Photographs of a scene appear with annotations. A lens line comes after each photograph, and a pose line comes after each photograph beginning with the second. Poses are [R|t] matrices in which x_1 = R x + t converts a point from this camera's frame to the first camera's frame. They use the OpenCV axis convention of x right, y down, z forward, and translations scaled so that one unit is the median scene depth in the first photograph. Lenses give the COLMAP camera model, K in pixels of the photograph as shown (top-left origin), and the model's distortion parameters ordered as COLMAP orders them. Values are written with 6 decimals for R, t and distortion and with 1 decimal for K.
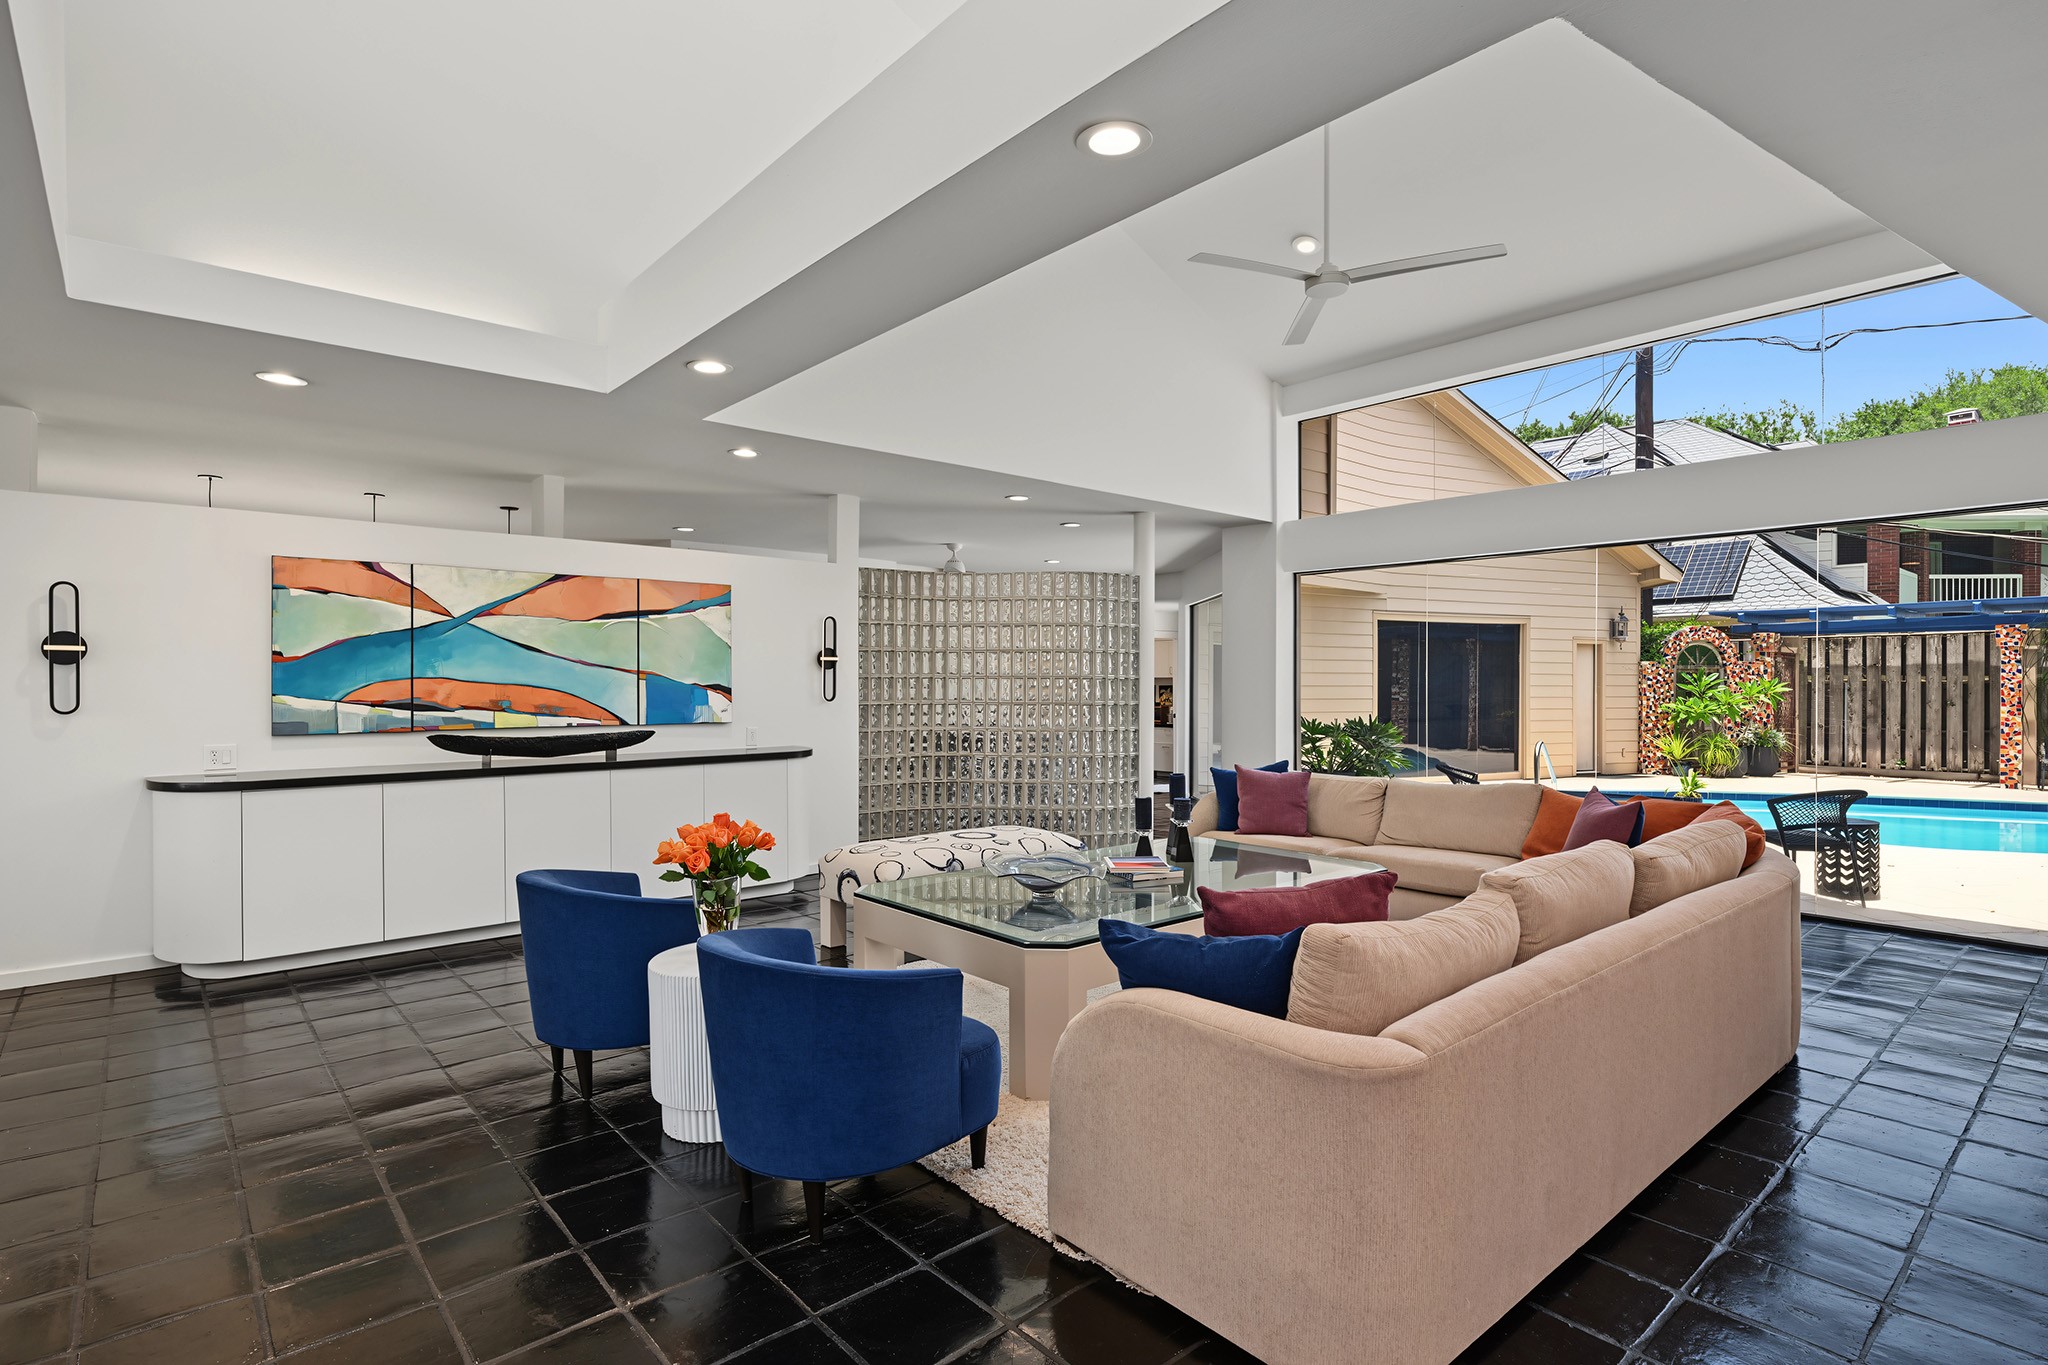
lens RADIAL K [[1007.4, 0, 1022.0], [0, 1007.4, 686.6], [0, 0, 1]] dist [0.000113, 0.000036]
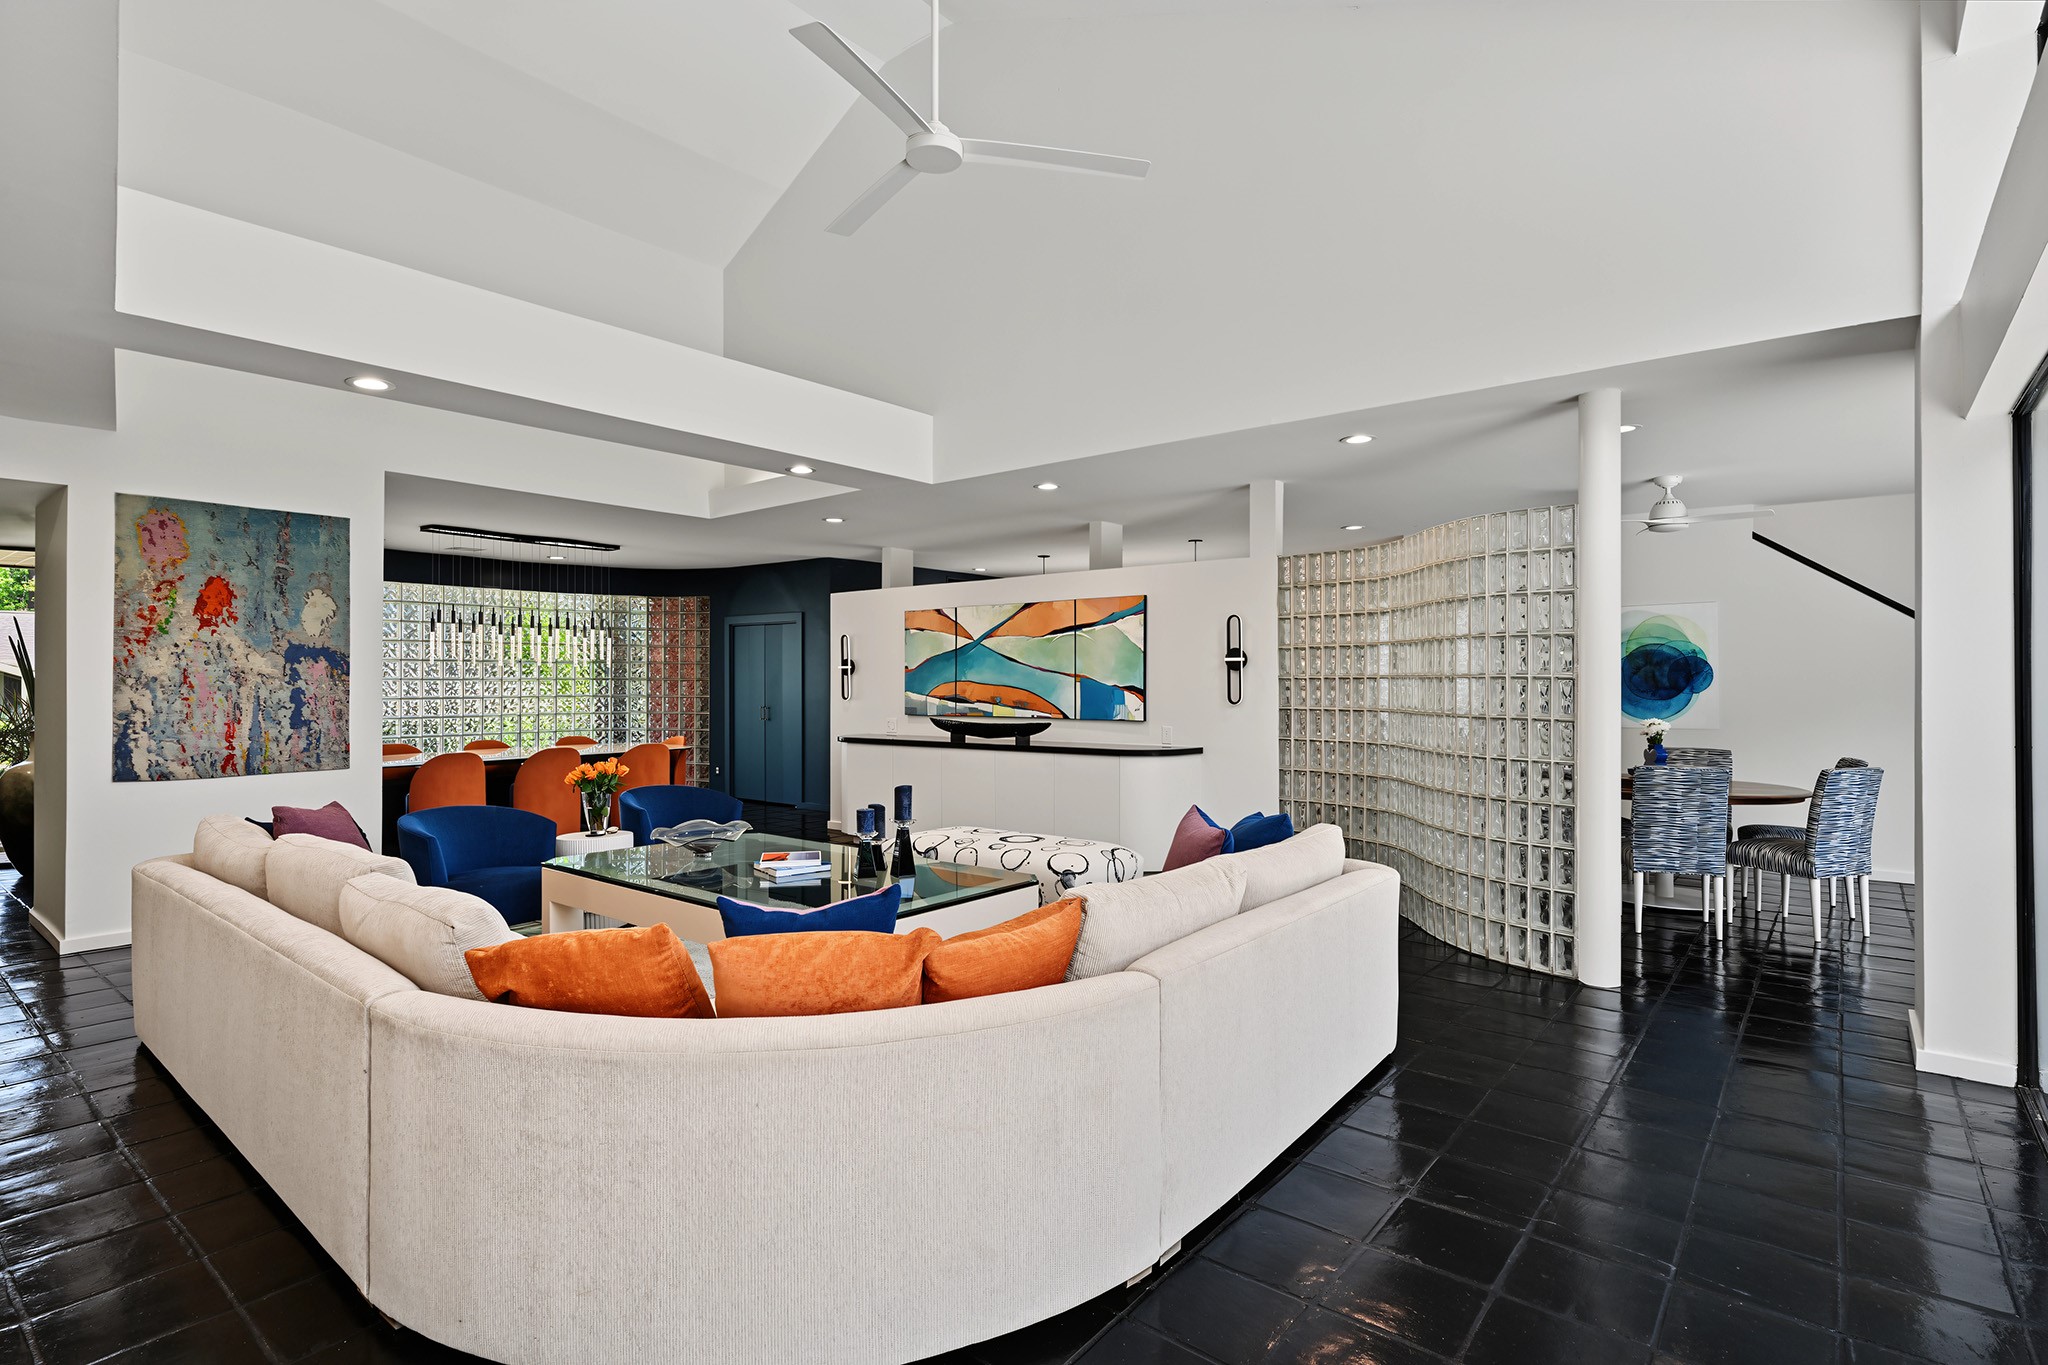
lens RADIAL K [[1007.4, 0, 1021.5], [0, 1007.4, 680.9], [0, 0, 1]] dist [0.000113, 0.000036]
pose [[0.168266, -0.000922, -0.985741, 0.856296], [-0.001195, 0.999999, -0.001139, -0.006998], [0.985741, 0.001369, 0.168265, 0.769971]]
